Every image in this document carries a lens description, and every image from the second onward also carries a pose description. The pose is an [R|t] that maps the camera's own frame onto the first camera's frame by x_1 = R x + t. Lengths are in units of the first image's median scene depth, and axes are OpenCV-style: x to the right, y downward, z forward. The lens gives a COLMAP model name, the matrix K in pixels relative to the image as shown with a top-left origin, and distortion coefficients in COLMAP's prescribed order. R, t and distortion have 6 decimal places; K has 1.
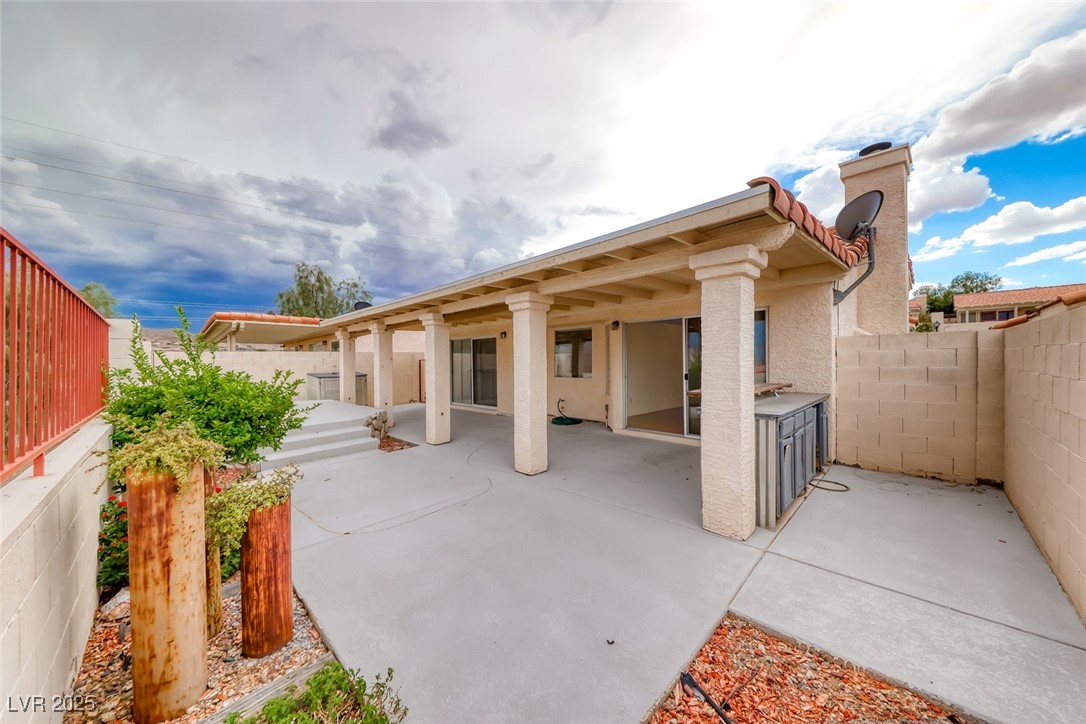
lens RADIAL K [[370.2, 0, 537.5], [0, 370.2, 363.5], [0, 0, 1]] dist [0.000904, 0.000009]
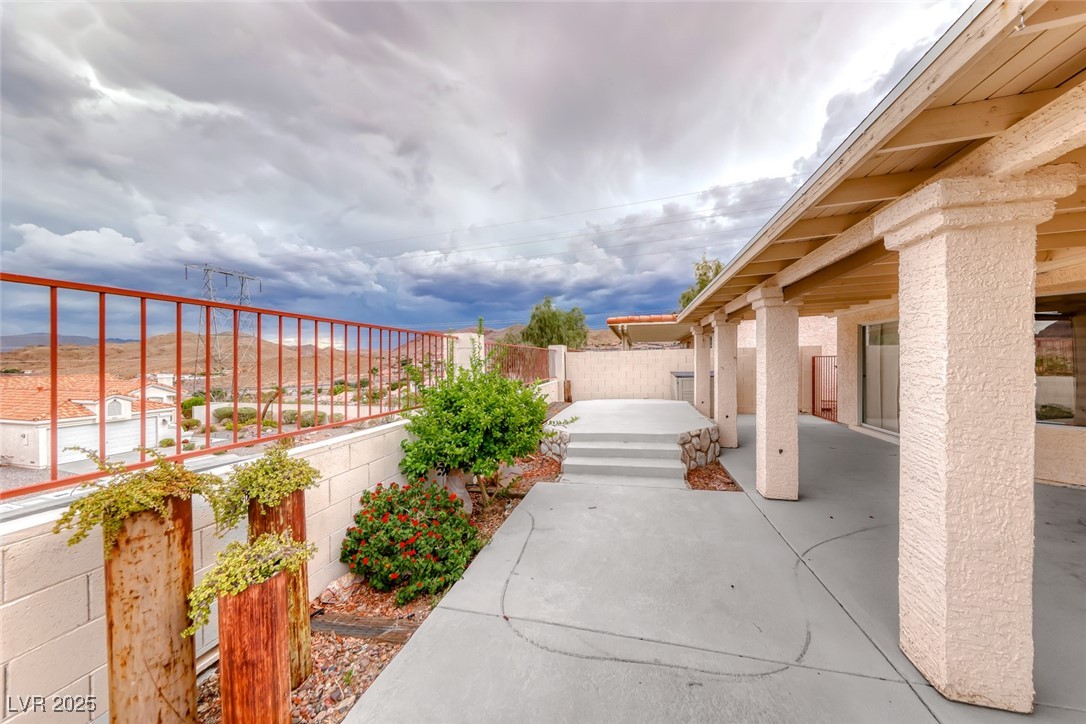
lens RADIAL K [[370.2, 0, 537.5], [0, 370.2, 363.5], [0, 0, 1]] dist [0.000904, 0.000009]
pose [[0.513405, 0.009625, -0.858093, 0.079071], [0.005205, 0.999884, 0.014329, -0.025550], [0.858131, -0.011823, 0.513295, 0.457161]]
